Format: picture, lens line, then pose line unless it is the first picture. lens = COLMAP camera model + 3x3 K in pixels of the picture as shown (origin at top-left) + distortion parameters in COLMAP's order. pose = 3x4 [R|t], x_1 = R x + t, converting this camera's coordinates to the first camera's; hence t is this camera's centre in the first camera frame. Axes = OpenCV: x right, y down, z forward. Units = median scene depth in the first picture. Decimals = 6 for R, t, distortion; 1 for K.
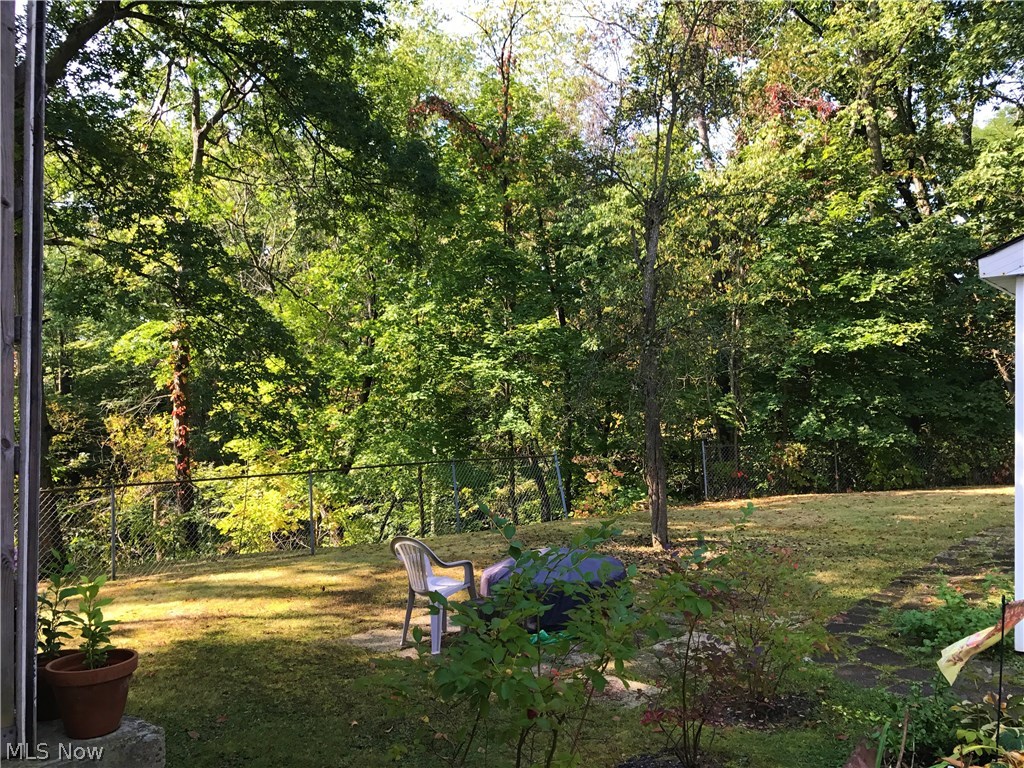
lens RADIAL K [[842.0, 0, 512.0], [0, 842.0, 384.0], [0, 0, 1]] dist [-0.002960, 0.017037]
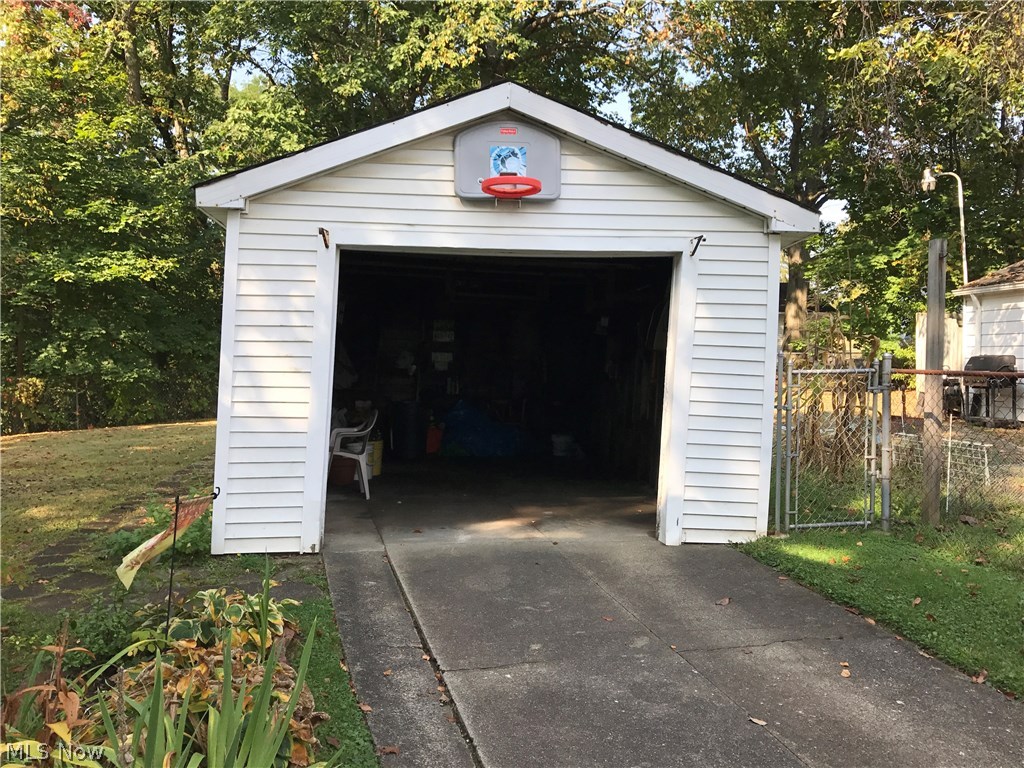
lens RADIAL K [[842.0, 0, 512.0], [0, 842.0, 384.0], [0, 0, 1]] dist [-0.002960, 0.017037]
pose [[0.672124, 0.001776, 0.740436, 0.009701], [-0.055016, 0.997353, 0.047549, 0.004450], [-0.738392, -0.072695, 0.670443, 0.000018]]
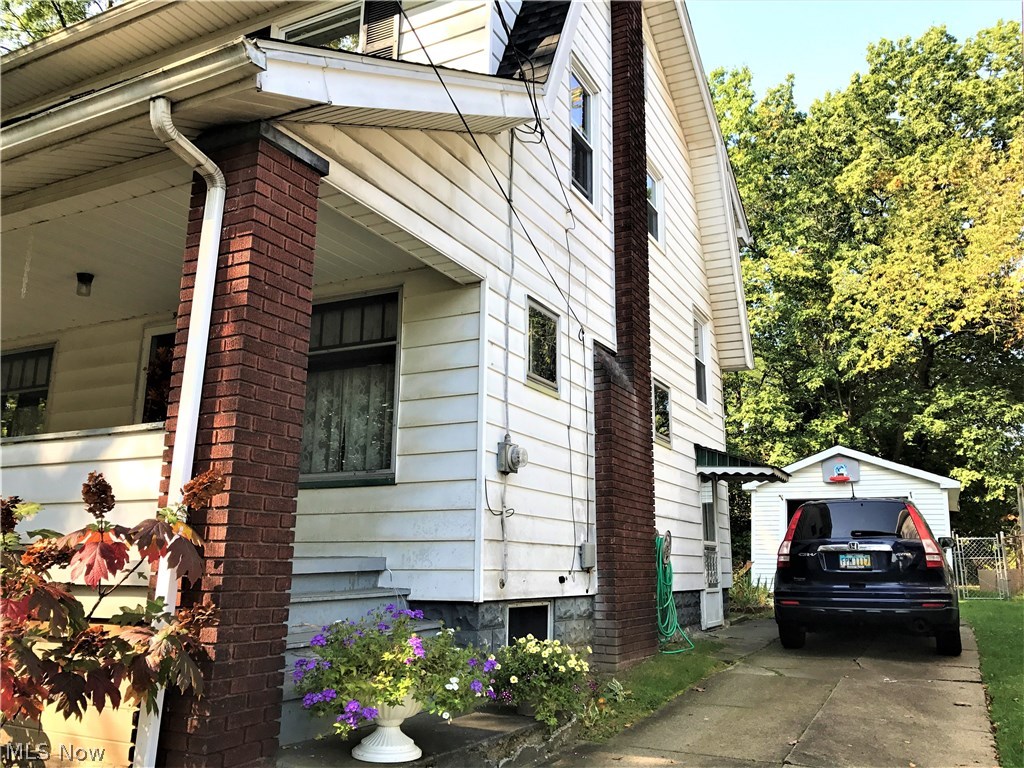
lens RADIAL K [[867.2, 0, 512.0], [0, 867.2, 384.0], [0, 0, 1]] dist [0.019945, -0.009043]
pose [[0.966938, 0.083122, 0.241083, -0.400769], [-0.040848, 0.983664, -0.175317, 0.032251], [-0.251718, 0.159673, 0.954538, -0.704699]]
